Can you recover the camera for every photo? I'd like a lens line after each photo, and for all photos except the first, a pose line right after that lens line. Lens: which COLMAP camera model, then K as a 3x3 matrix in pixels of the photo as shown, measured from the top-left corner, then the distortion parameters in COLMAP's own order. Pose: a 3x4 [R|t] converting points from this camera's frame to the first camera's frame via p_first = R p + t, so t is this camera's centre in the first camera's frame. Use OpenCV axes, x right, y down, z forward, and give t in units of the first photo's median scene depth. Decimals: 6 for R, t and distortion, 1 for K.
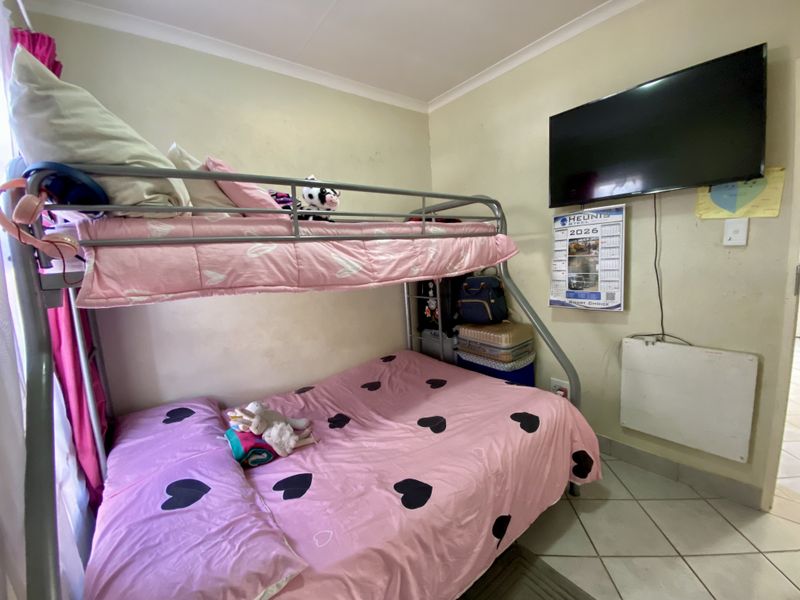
lens RADIAL K [[317.5, 0, 397.3], [0, 317.5, 299.6], [0, 0, 1]] dist [0.023476, -0.021651]
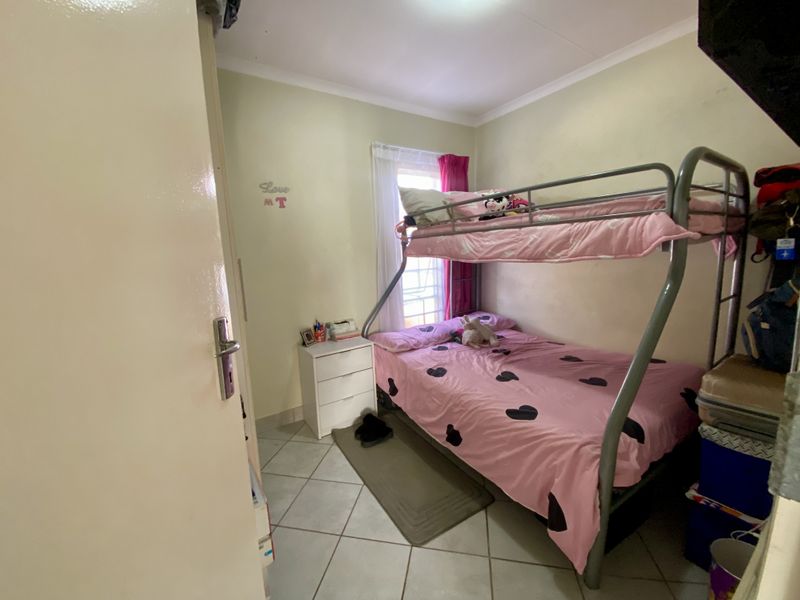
lens RADIAL K [[317.5, 0, 397.3], [0, 317.5, 299.6], [0, 0, 1]] dist [0.023476, -0.021651]
pose [[-0.102181, 0.216196, -0.970988, 1.356521], [-0.091296, 0.969940, 0.225570, -0.156780], [0.990567, 0.111697, -0.079372, 0.656829]]
